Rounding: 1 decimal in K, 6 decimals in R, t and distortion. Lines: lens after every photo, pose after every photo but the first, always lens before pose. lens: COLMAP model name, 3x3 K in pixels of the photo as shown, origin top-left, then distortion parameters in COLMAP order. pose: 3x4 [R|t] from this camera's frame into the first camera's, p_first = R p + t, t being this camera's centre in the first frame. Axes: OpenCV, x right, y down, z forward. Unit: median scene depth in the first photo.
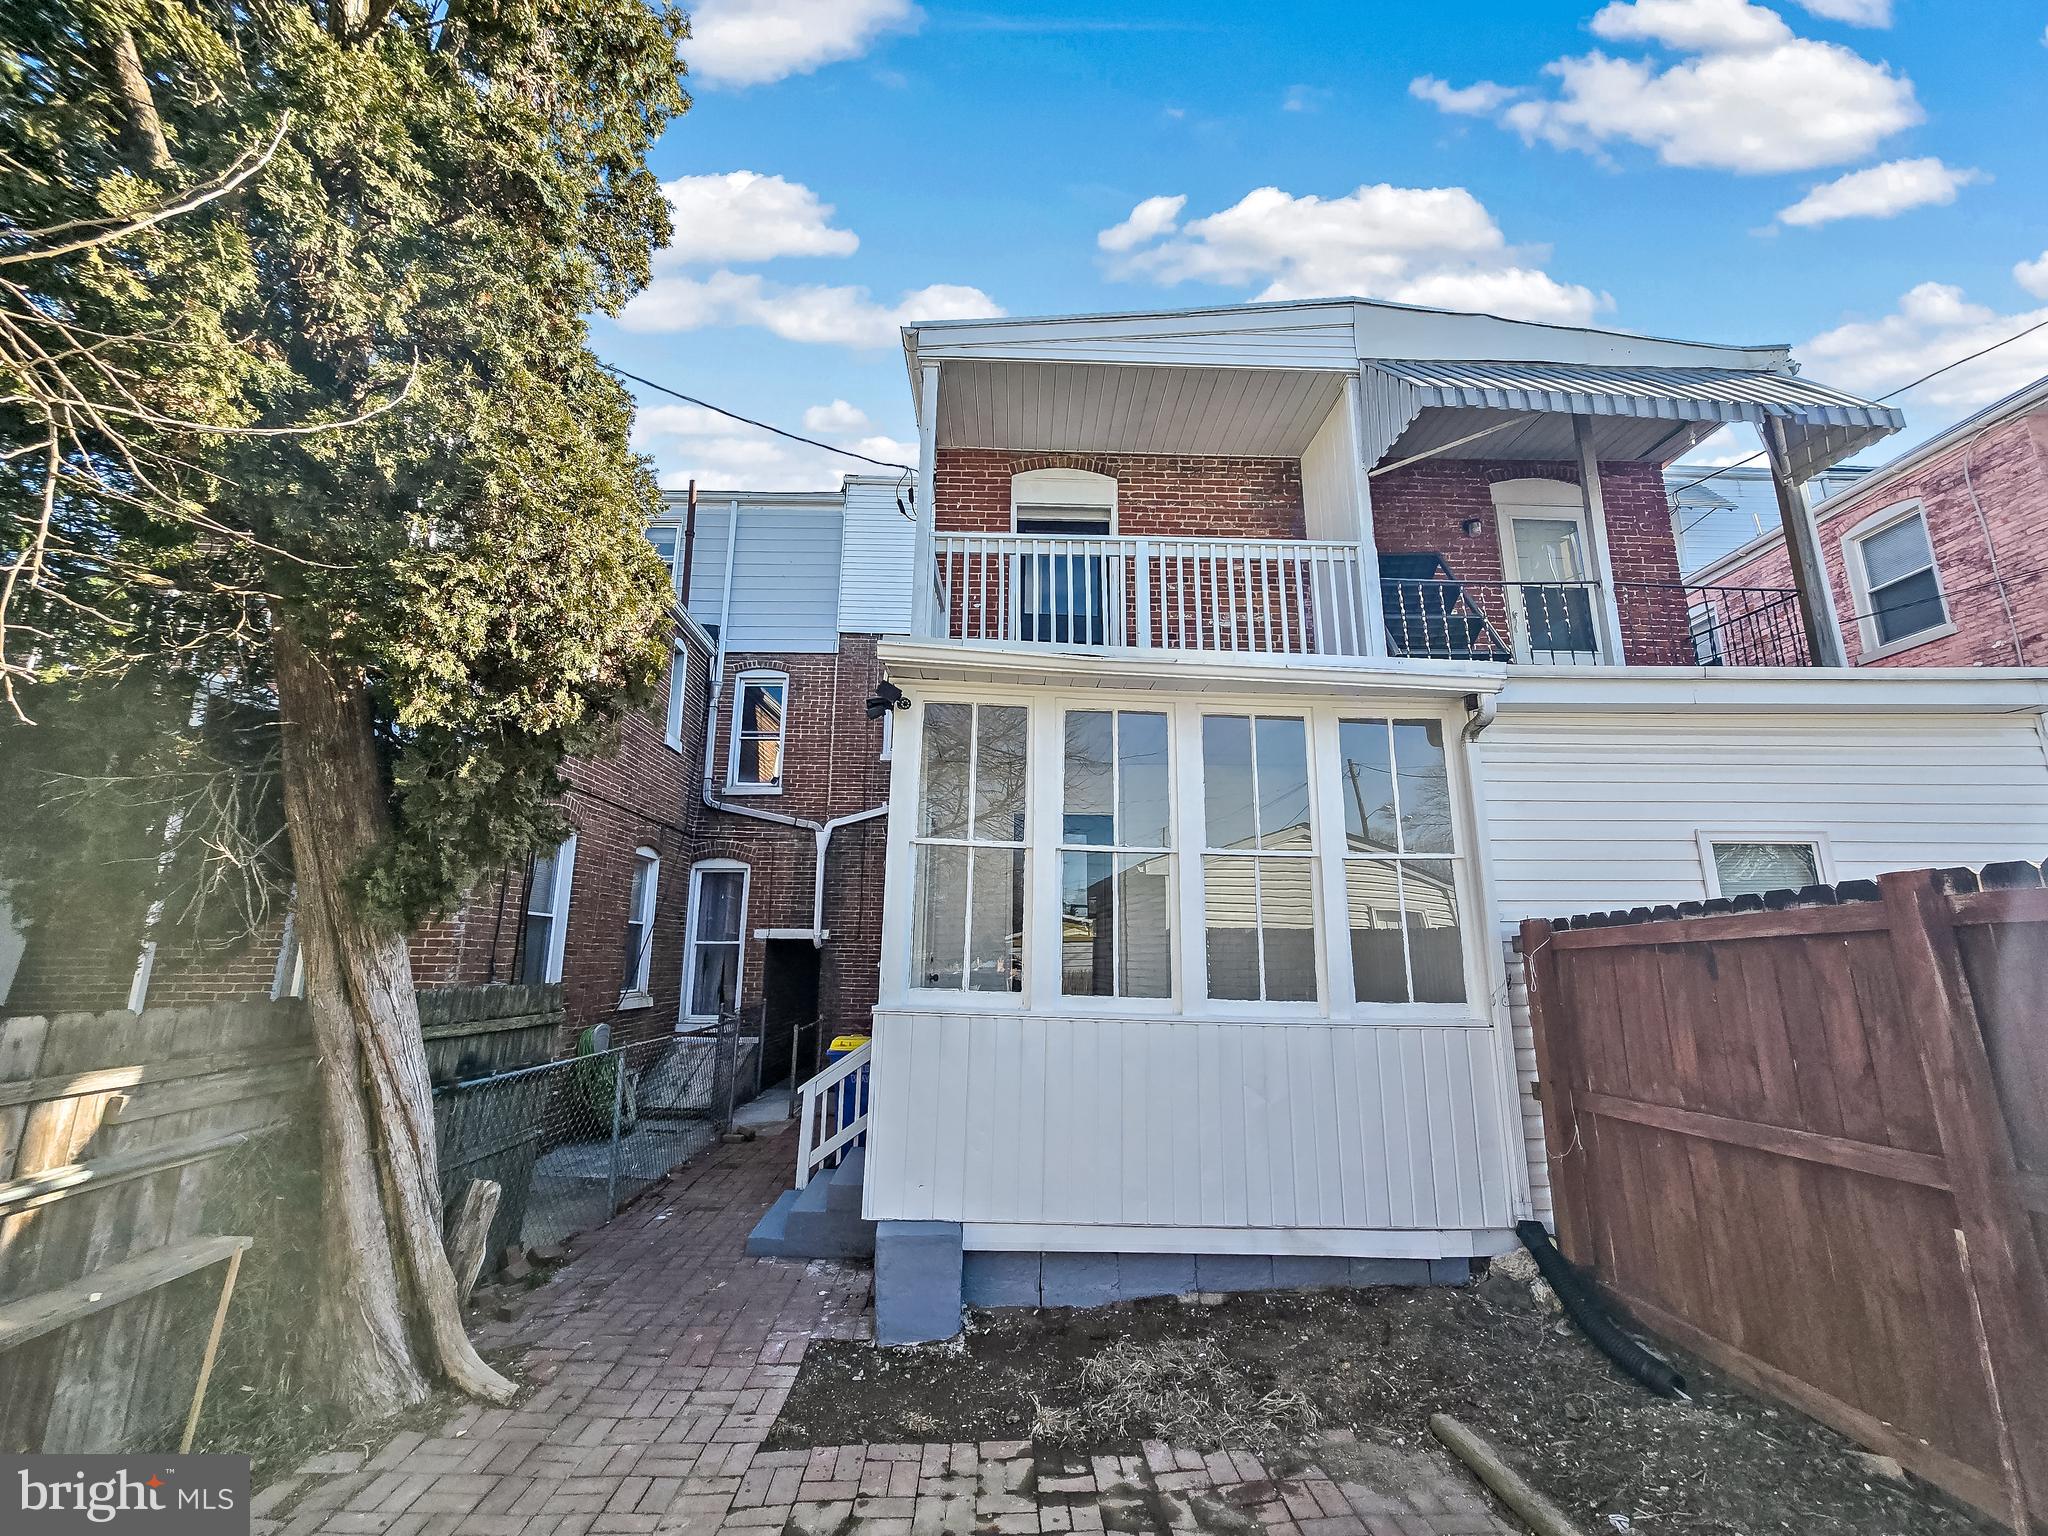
lens RADIAL K [[843.5, 0, 1019.5], [0, 843.5, 765.3], [0, 0, 1]] dist [-0.008070, 0.000705]
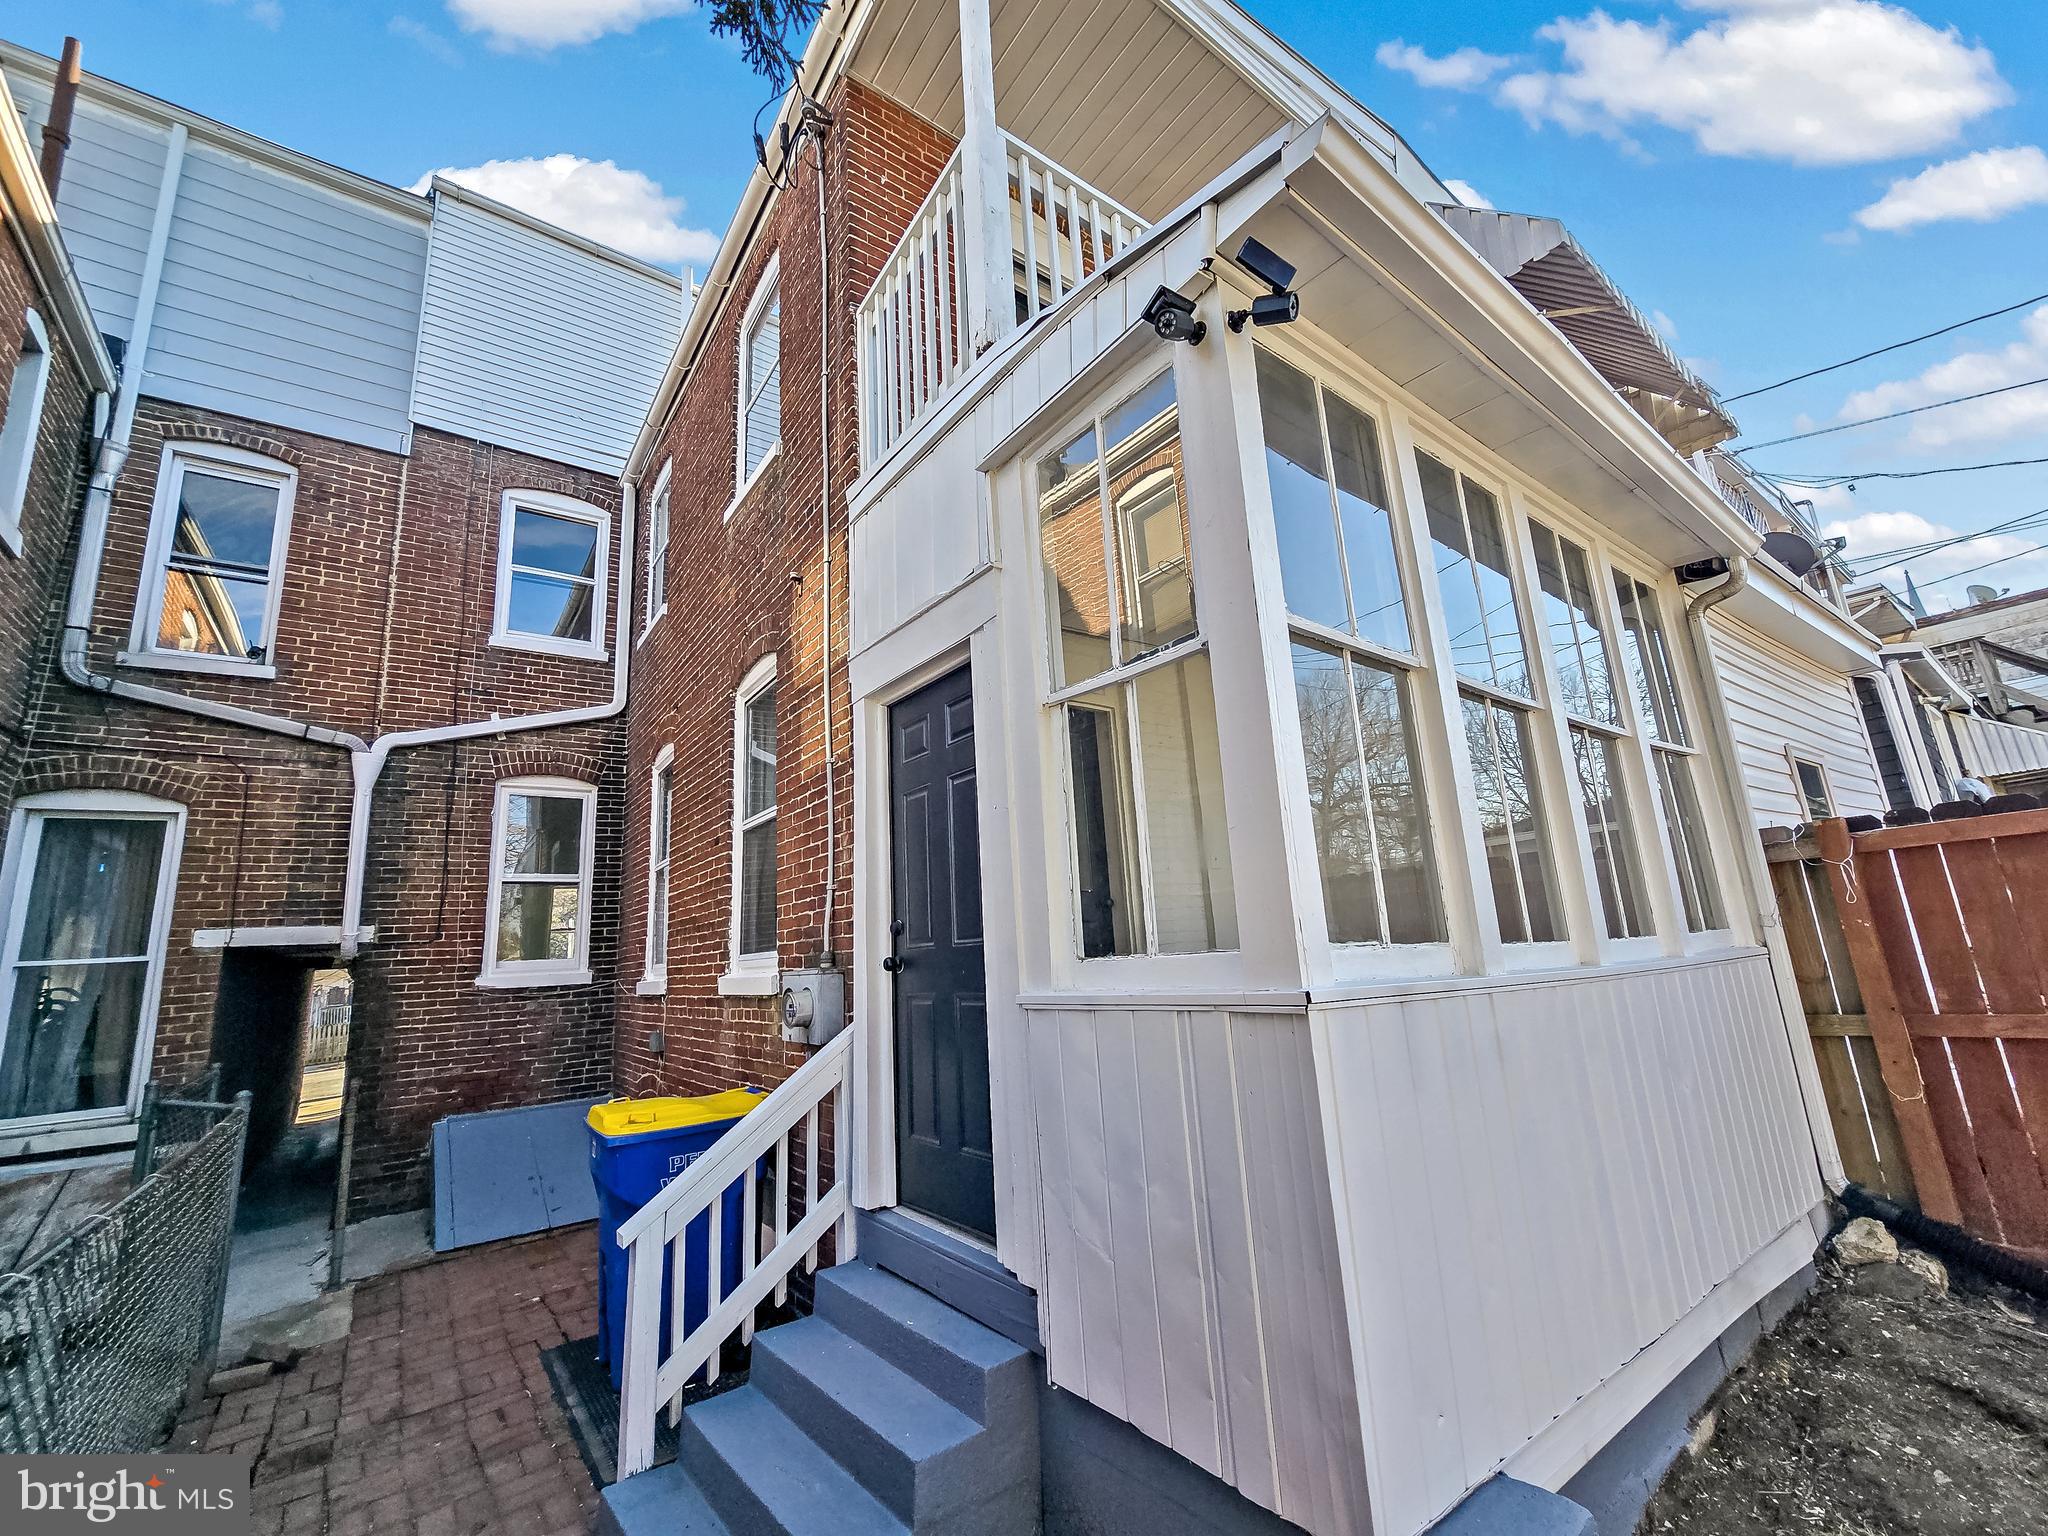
lens RADIAL K [[843.5, 0, 1023.3], [0, 843.5, 770.9], [0, 0, 1]] dist [-0.008070, 0.000705]
pose [[0.816893, 0.068819, 0.572669, -0.196575], [-0.063831, 0.997544, -0.028825, 0.078977], [-0.573247, -0.013007, 0.819280, 0.290650]]
